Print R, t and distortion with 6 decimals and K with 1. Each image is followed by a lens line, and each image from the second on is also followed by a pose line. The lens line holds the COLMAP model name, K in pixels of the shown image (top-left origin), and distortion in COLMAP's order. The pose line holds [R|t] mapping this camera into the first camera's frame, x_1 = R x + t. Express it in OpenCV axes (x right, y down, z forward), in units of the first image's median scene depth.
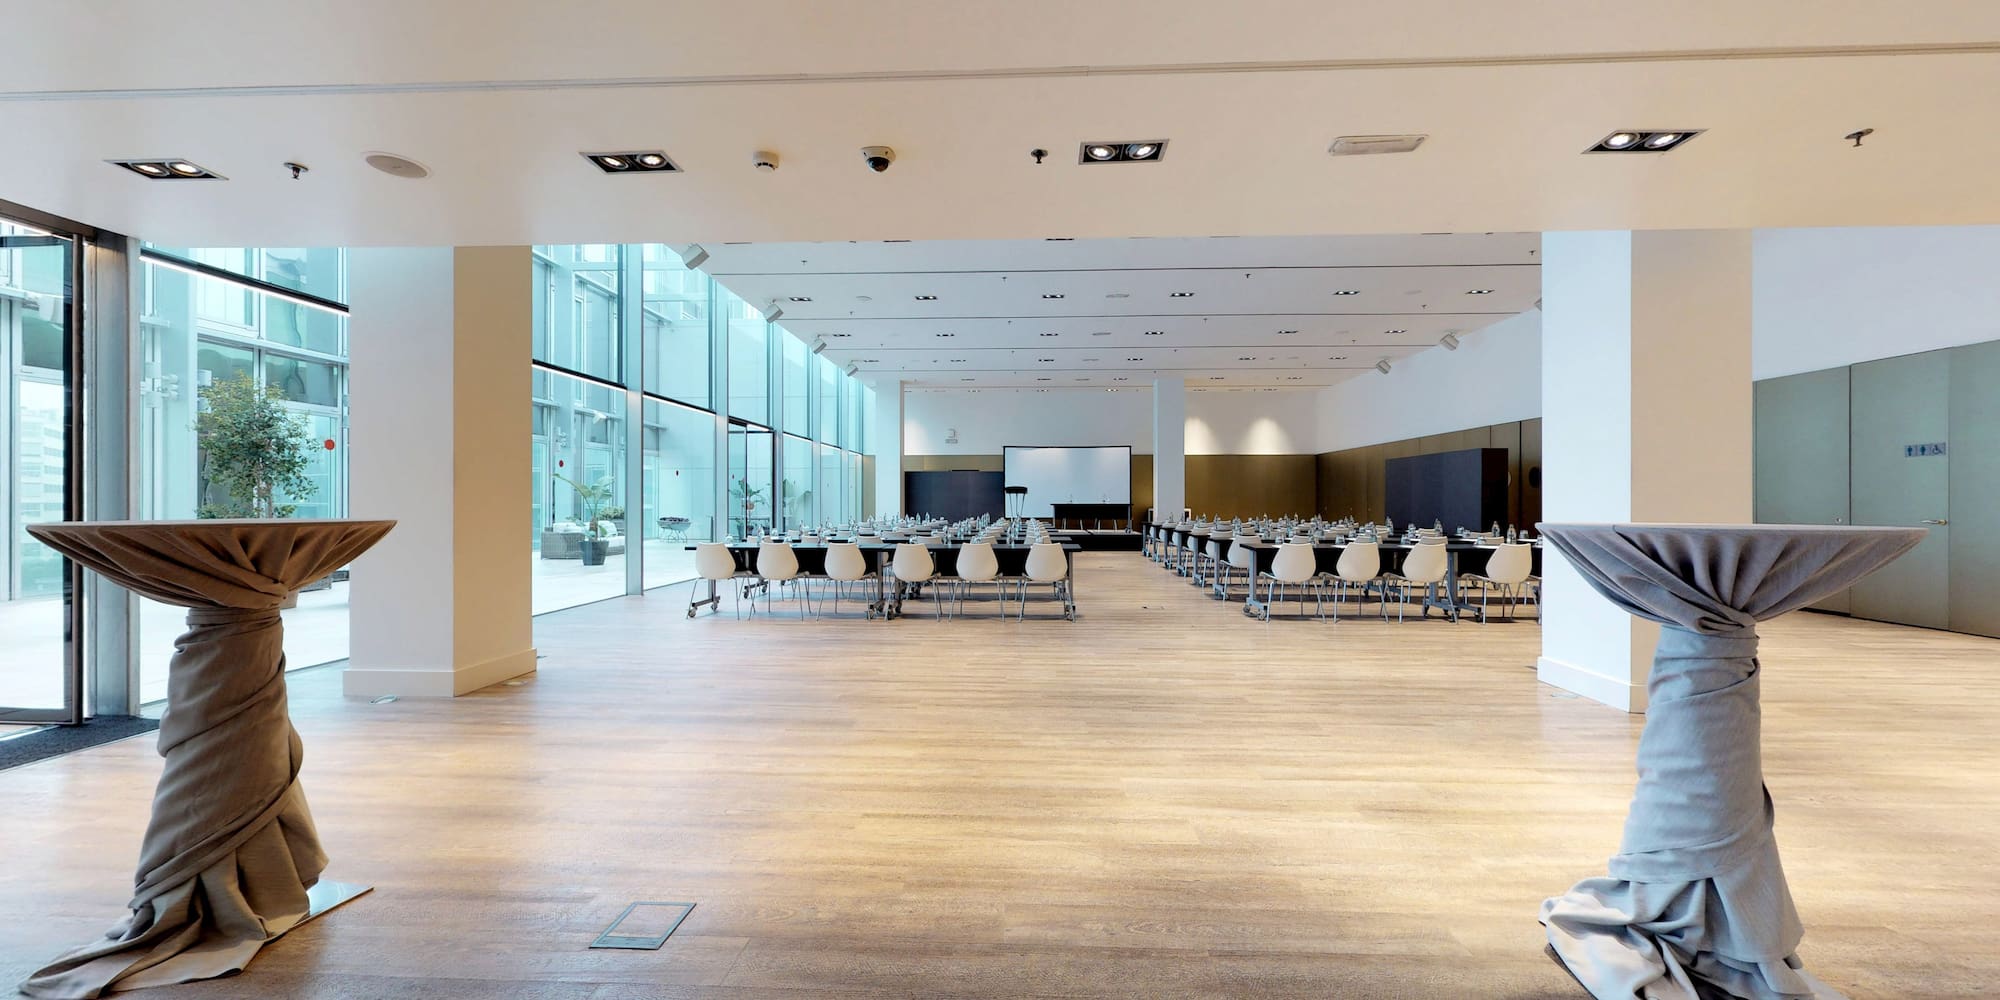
lens RADIAL K [[735.3, 0, 999.2], [0, 735.3, 503.4], [0, 0, 1]] dist [0.004830, 0.000150]
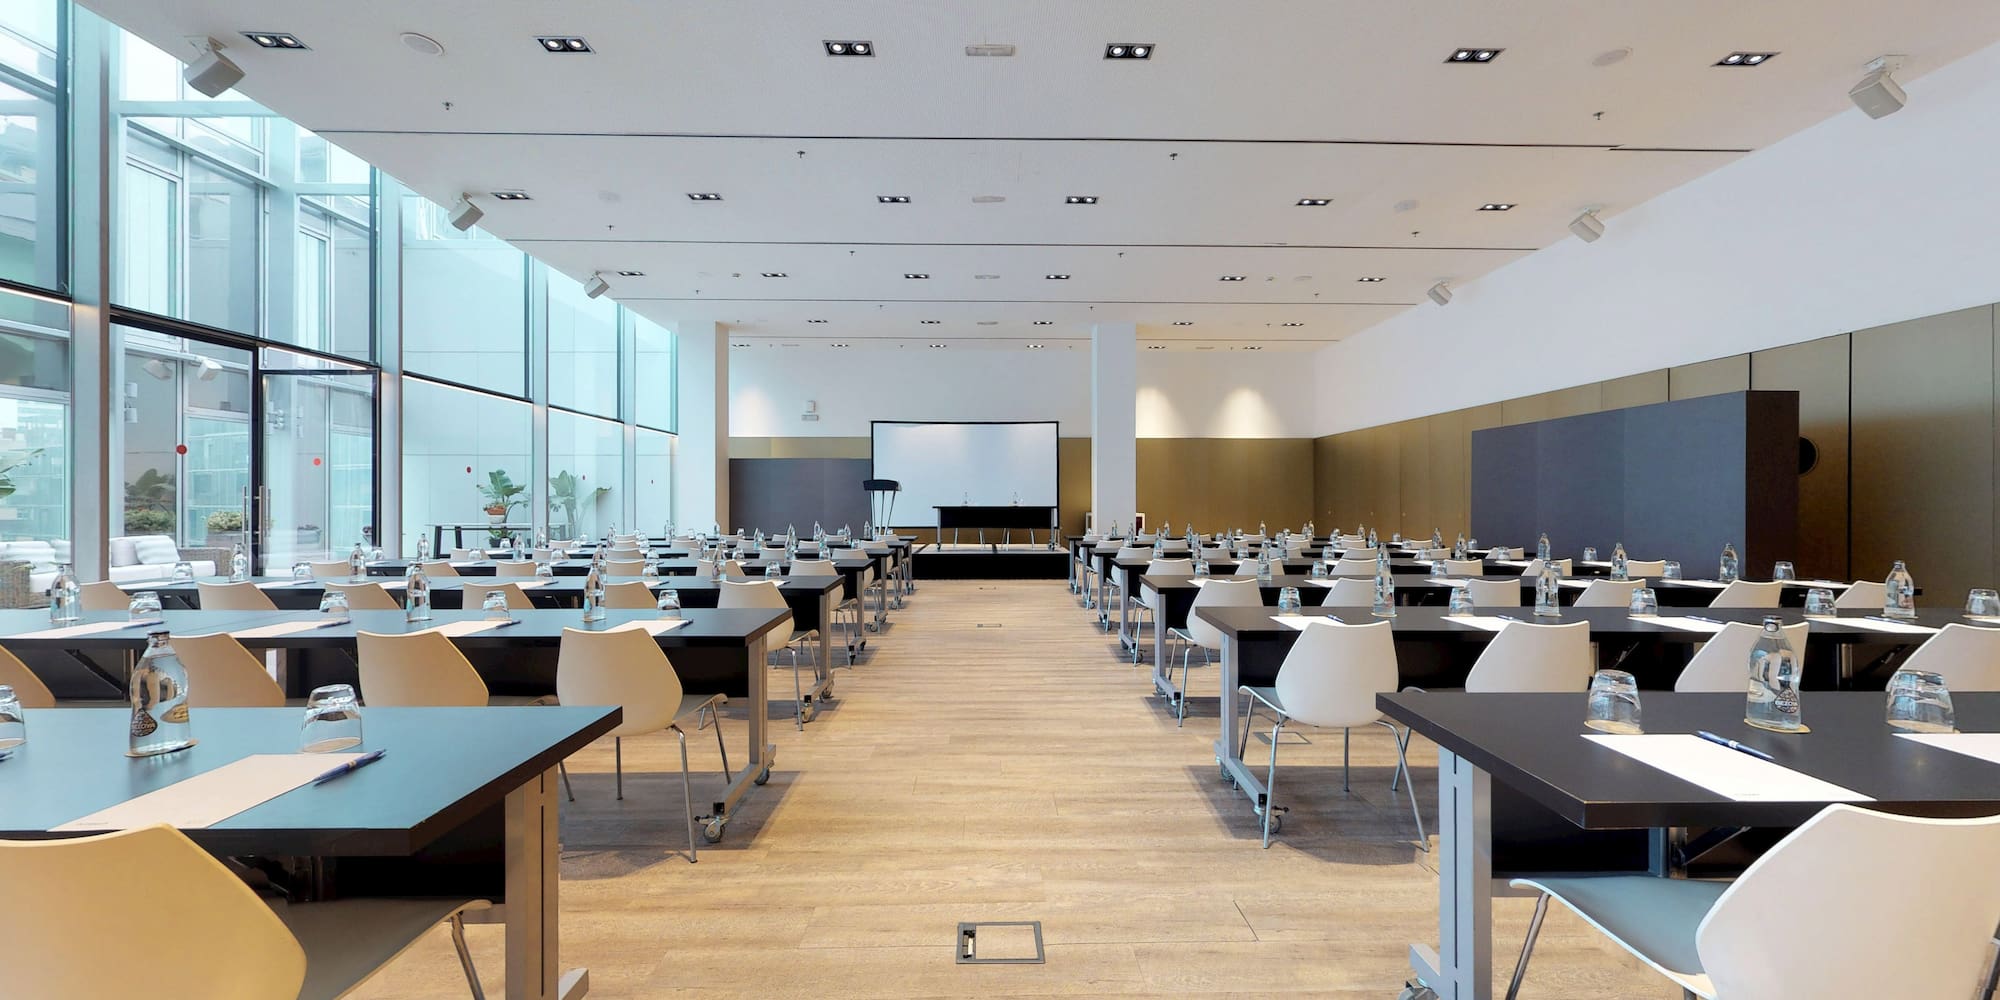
lens RADIAL K [[735.3, 0, 999.2], [0, 735.3, 503.4], [0, 0, 1]] dist [0.004830, 0.000150]
pose [[0.998056, -0.000527, 0.062327, 0.082670], [0.000611, 0.999999, -0.001338, -0.001058], [-0.062326, 0.001373, 0.998055, 0.325718]]
